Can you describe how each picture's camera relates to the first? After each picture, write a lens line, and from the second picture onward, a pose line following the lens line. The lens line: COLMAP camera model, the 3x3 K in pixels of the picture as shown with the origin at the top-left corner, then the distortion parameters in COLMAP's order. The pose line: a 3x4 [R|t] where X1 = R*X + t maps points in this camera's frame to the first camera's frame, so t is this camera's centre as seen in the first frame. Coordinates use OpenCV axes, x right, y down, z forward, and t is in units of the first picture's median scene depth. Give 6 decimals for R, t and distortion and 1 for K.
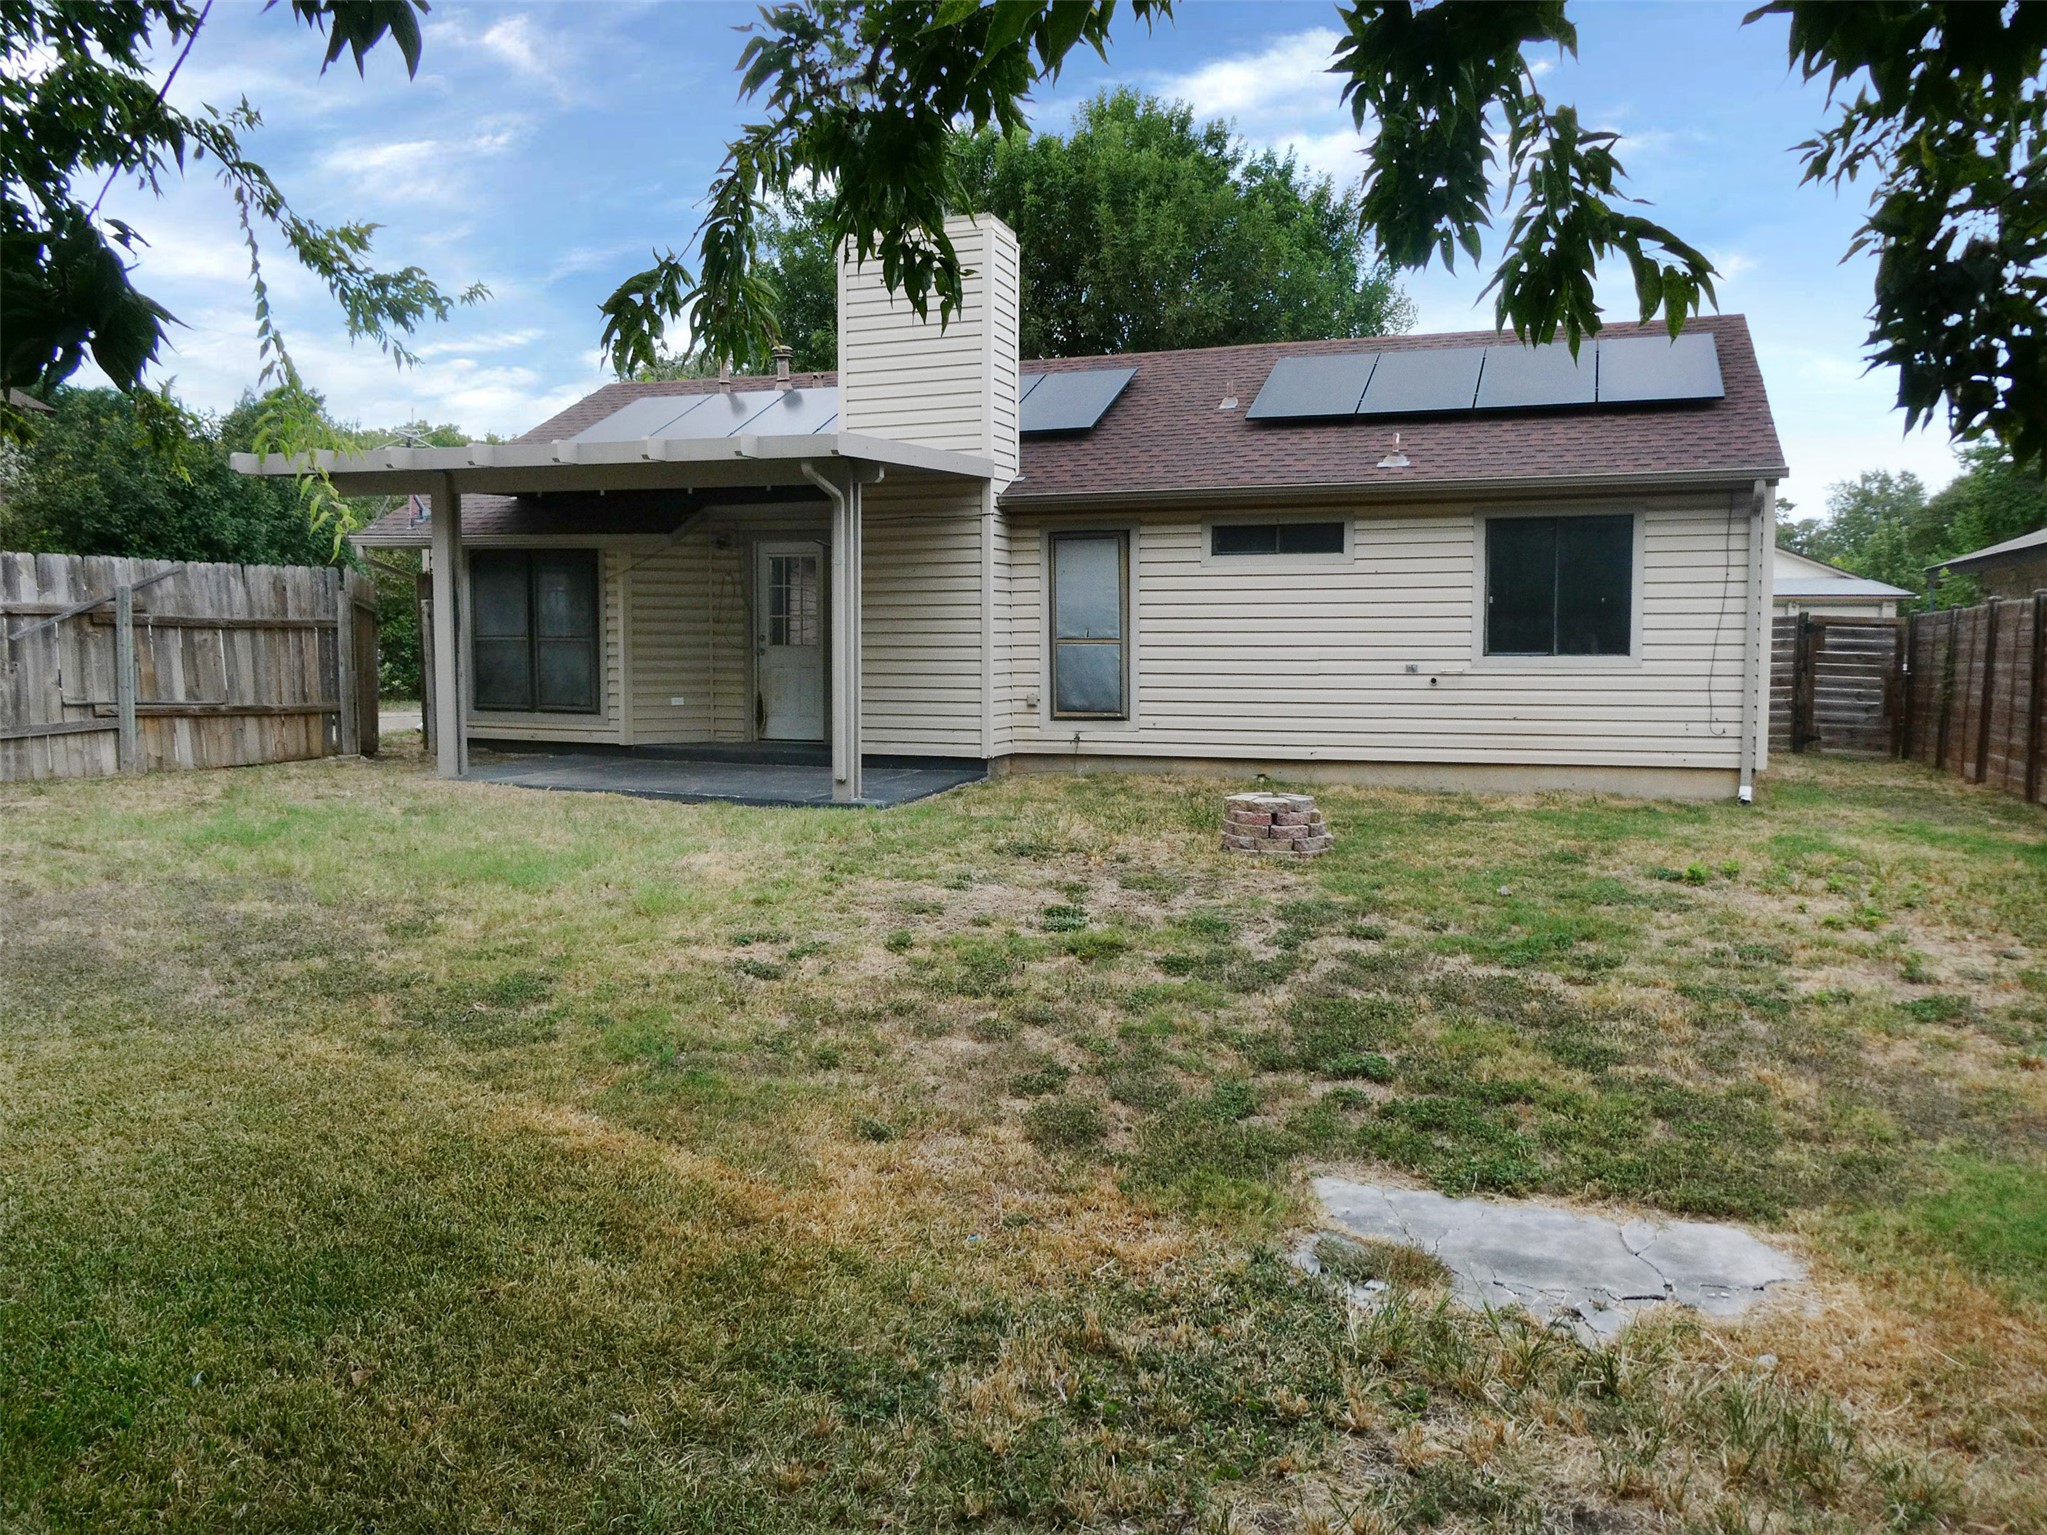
lens RADIAL K [[1464.9, 0, 1046.5], [0, 1464.9, 760.1], [0, 0, 1]] dist [-0.033489, 0.002806]
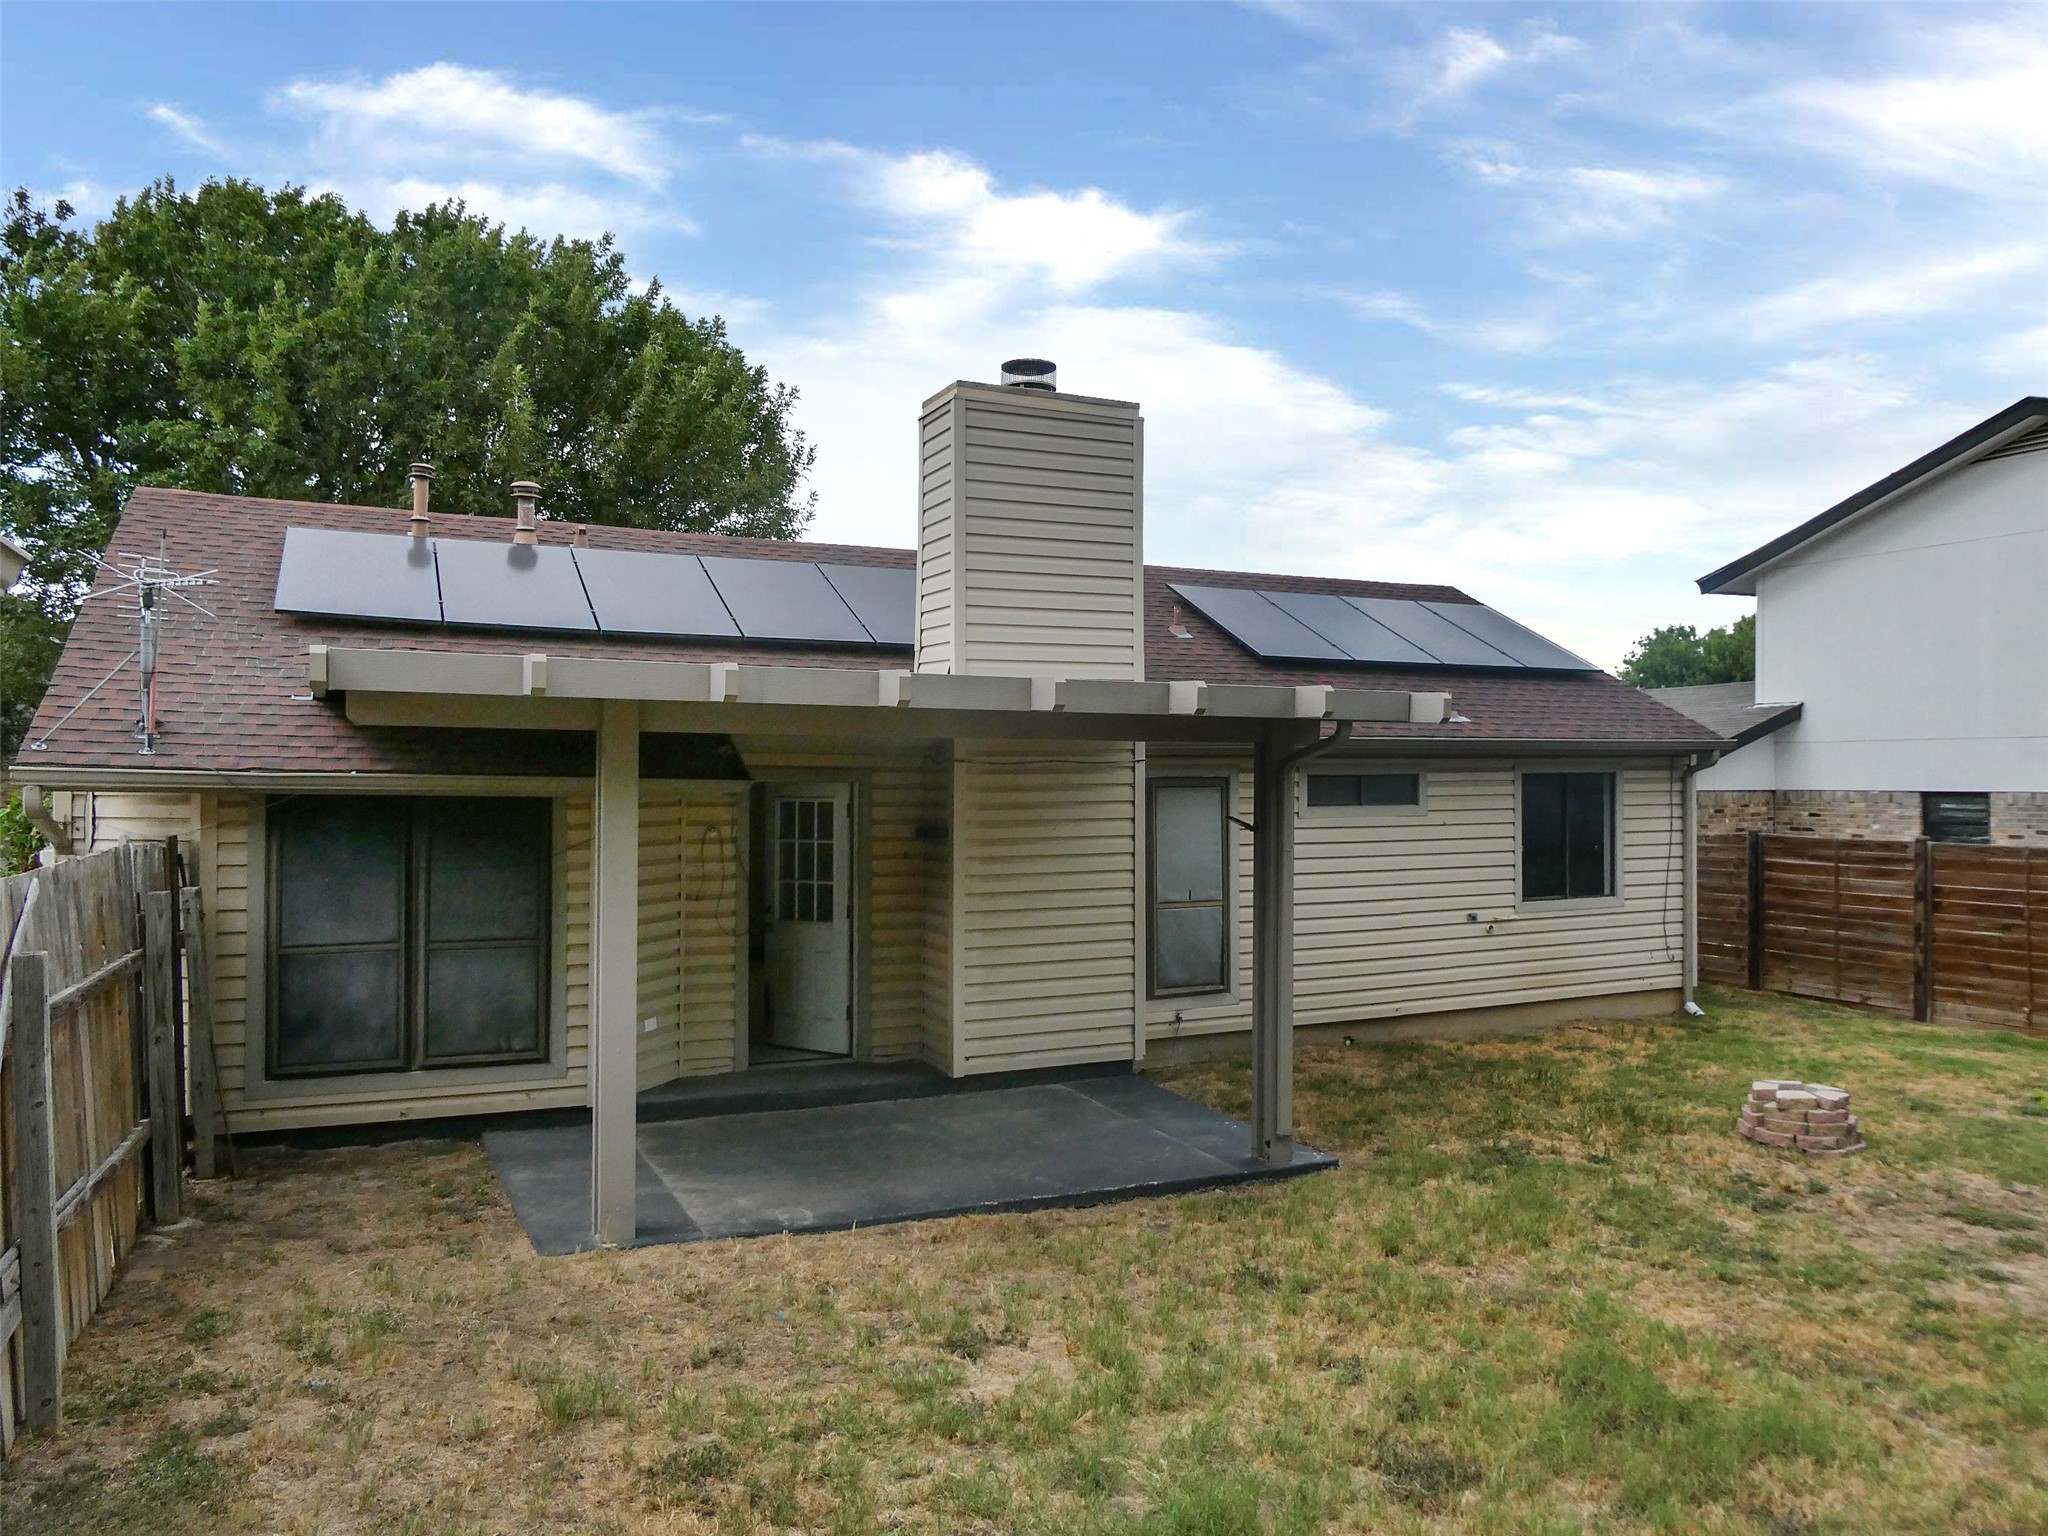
lens RADIAL K [[1433.3, 0, 1024.5], [0, 1433.3, 776.2], [0, 0, 1]] dist [0.000671, 0.000053]
pose [[0.719020, 0.000411, 0.694989, -0.677227], [0.063539, 0.995773, -0.066324, -0.114739], [-0.692078, 0.091847, 0.715955, 0.488432]]
